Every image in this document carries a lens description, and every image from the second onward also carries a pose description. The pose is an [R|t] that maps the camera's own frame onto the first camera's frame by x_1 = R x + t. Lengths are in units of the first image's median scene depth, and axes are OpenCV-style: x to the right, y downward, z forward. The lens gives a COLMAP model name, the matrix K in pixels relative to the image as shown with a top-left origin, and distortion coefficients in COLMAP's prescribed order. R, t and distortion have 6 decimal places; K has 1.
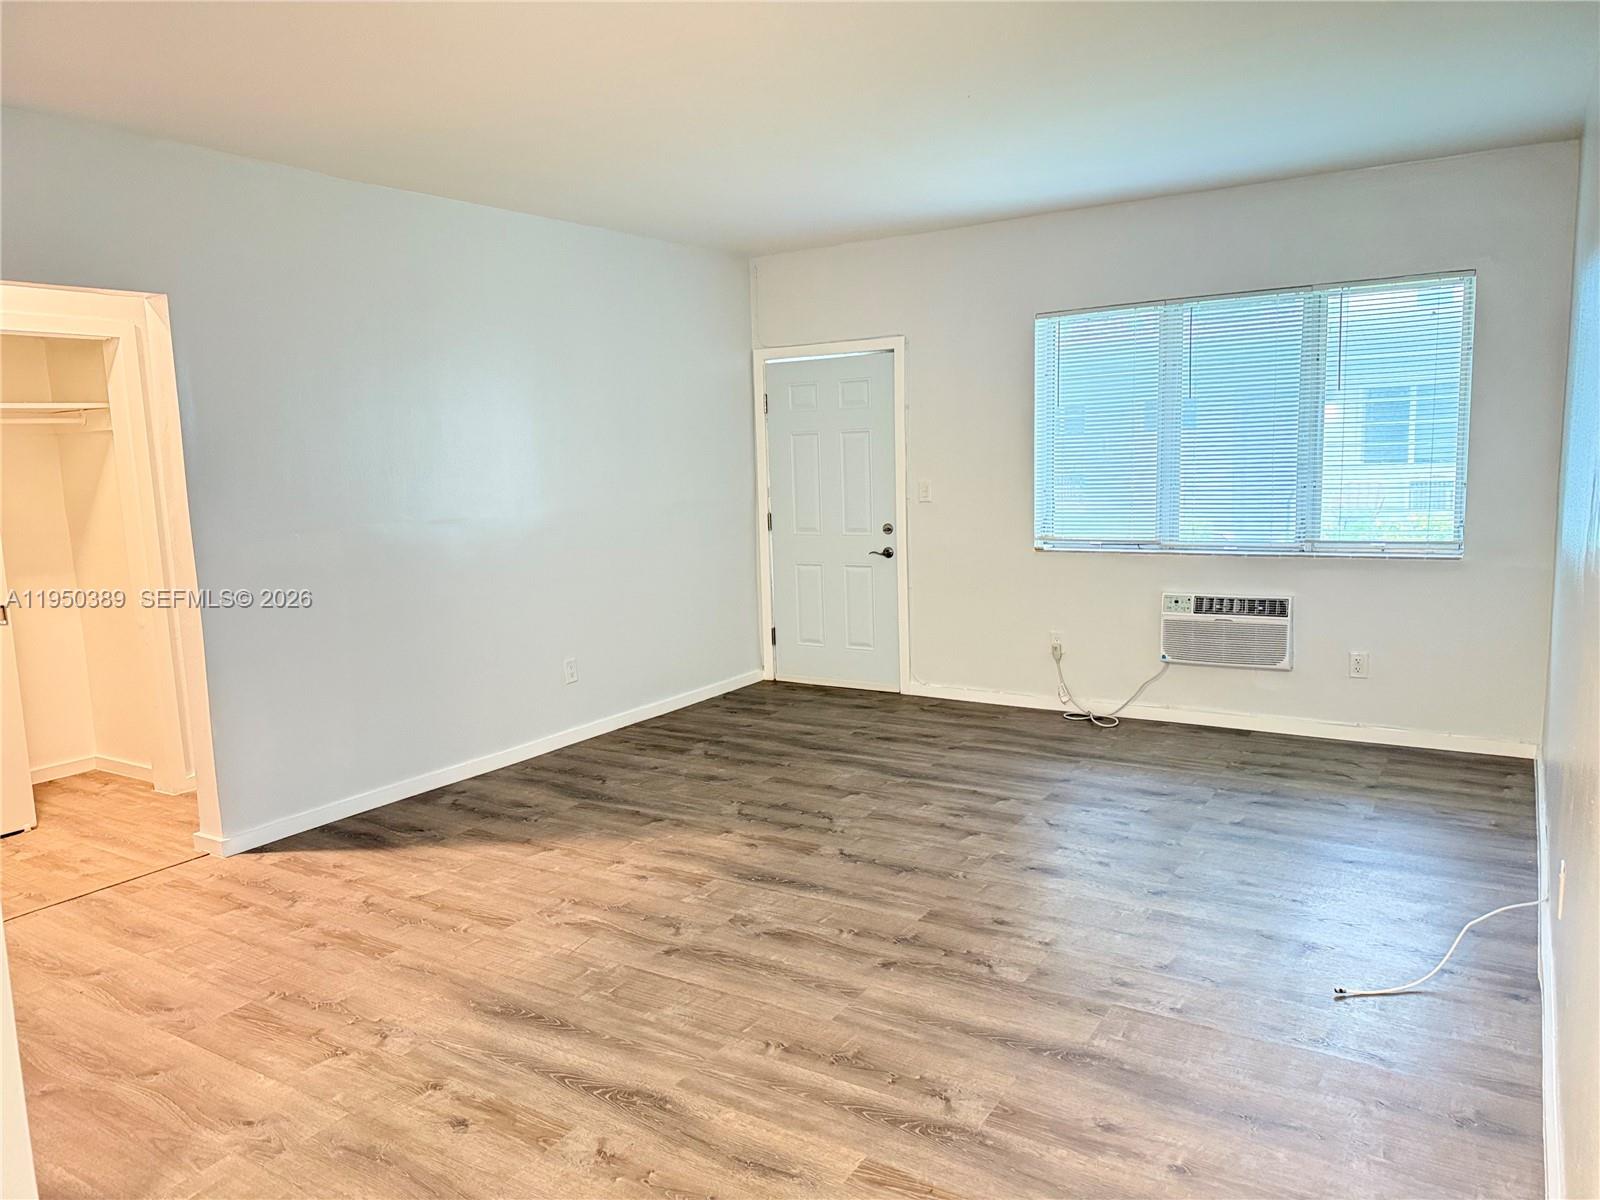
lens RADIAL K [[1100.8, 0, 800.0], [0, 1100.8, 600.0], [0, 0, 1]] dist [0.078778, -0.116100]
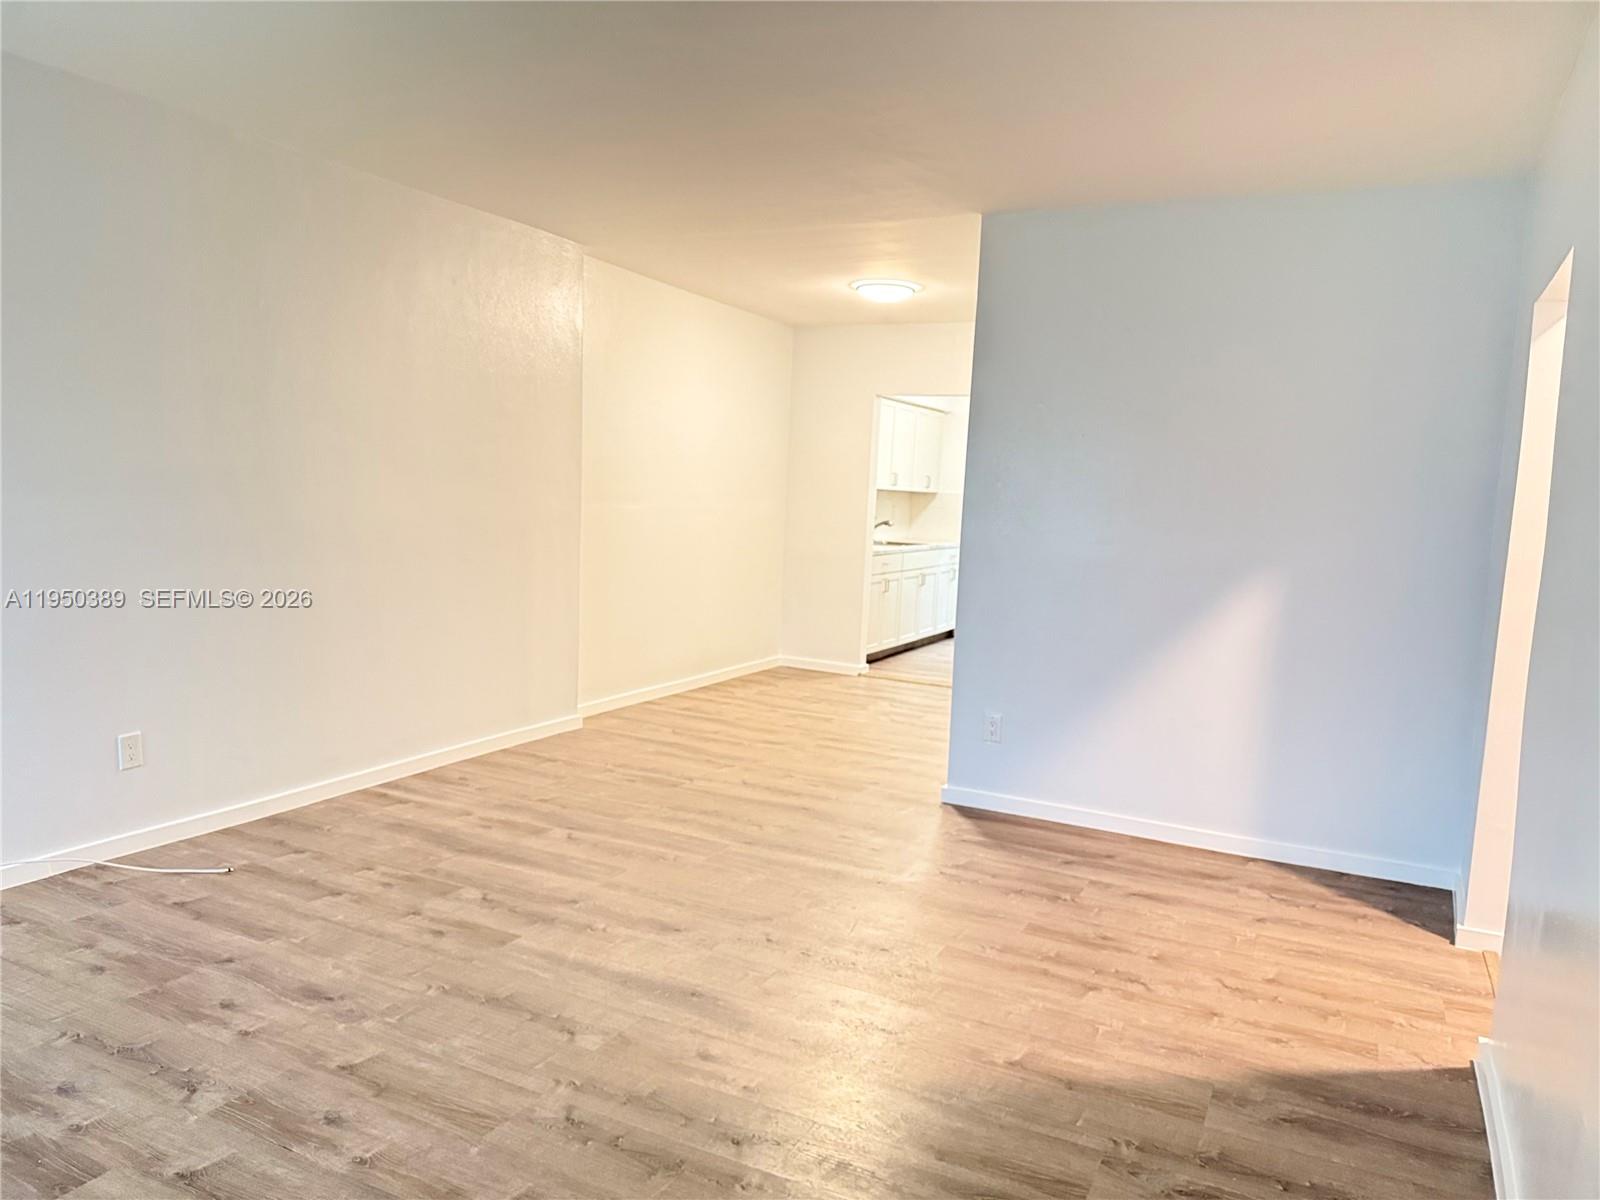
lens RADIAL K [[1100.8, 0, 800.0], [0, 1100.8, 600.0], [0, 0, 1]] dist [0.078778, -0.116100]
pose [[-0.995318, -0.005907, -0.096473, -0.038239], [-0.029507, 0.969053, 0.245084, -0.229562], [0.092039, 0.246783, -0.964690, 1.775480]]
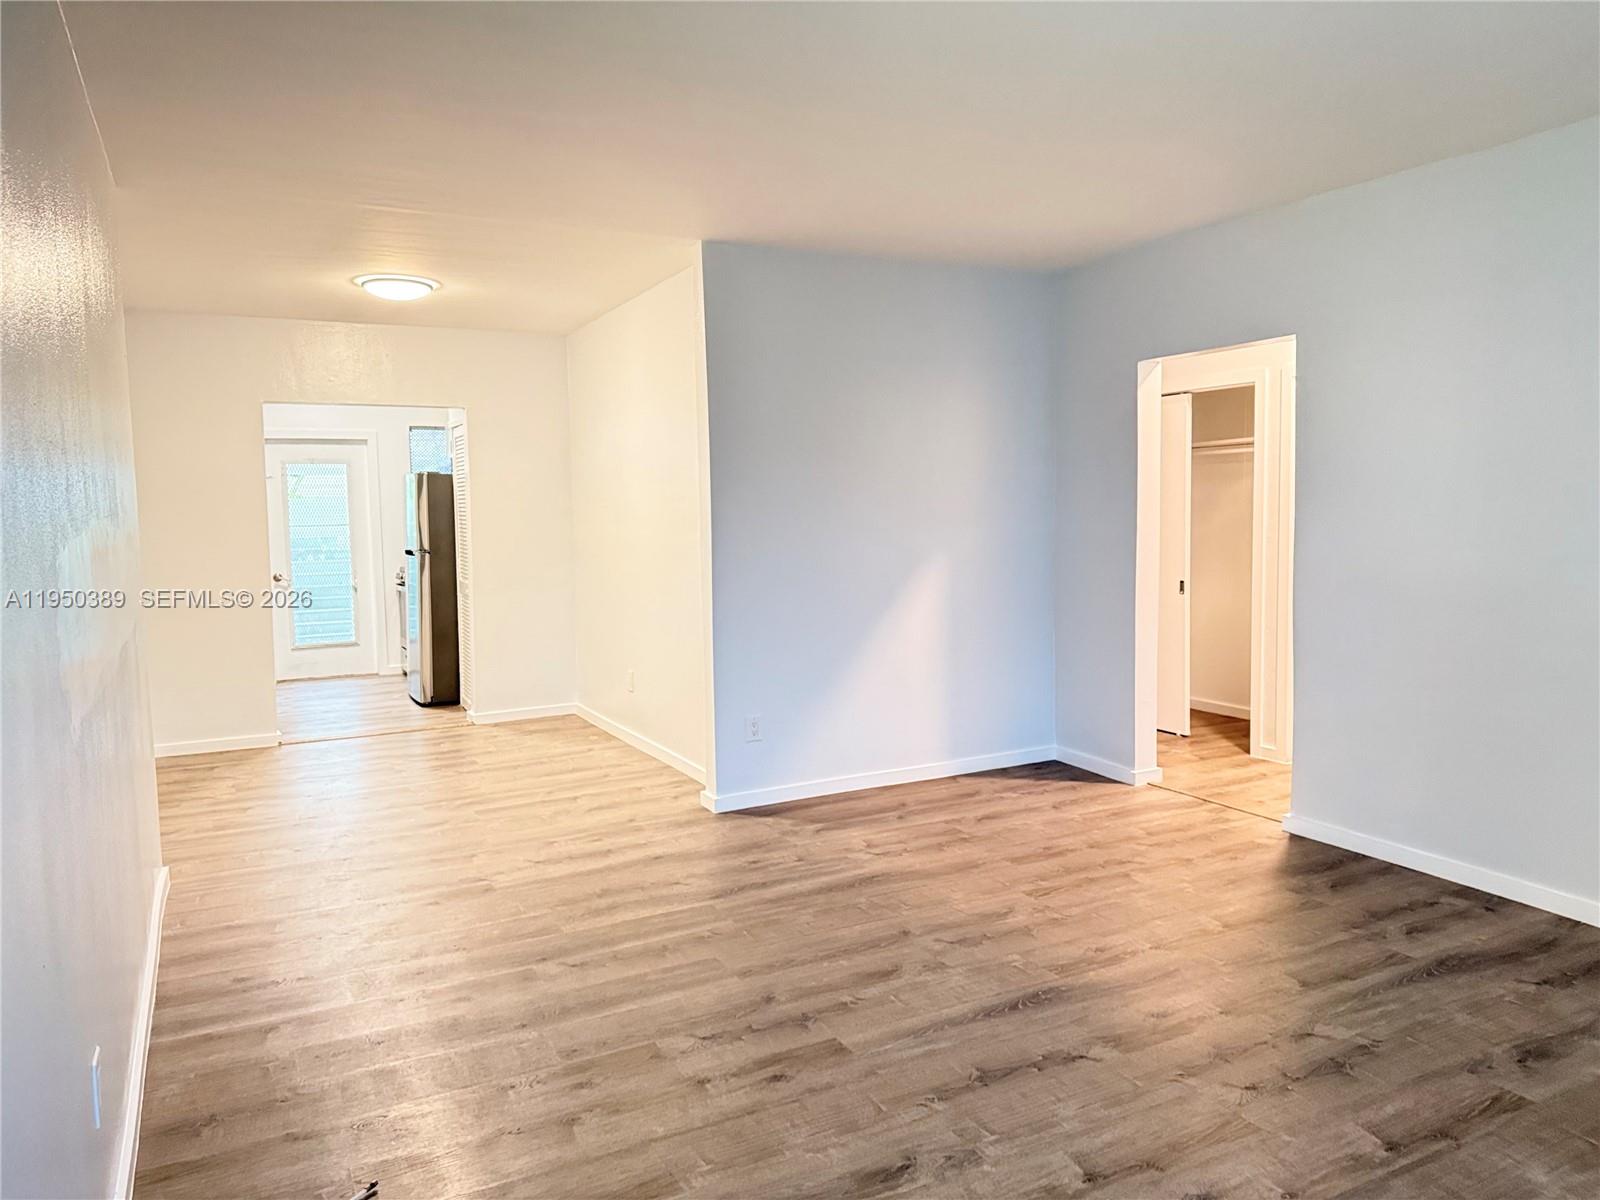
lens RADIAL K [[1132.2, 0, 784.6], [0, 1132.2, 578.8], [0, 0, 1]] dist [0.159836, -0.228089]
pose [[-0.512564, 0.098190, -0.853016, 0.790754], [-0.083073, 0.983109, 0.163082, -0.182544], [0.854621, 0.154452, -0.495750, 1.264483]]
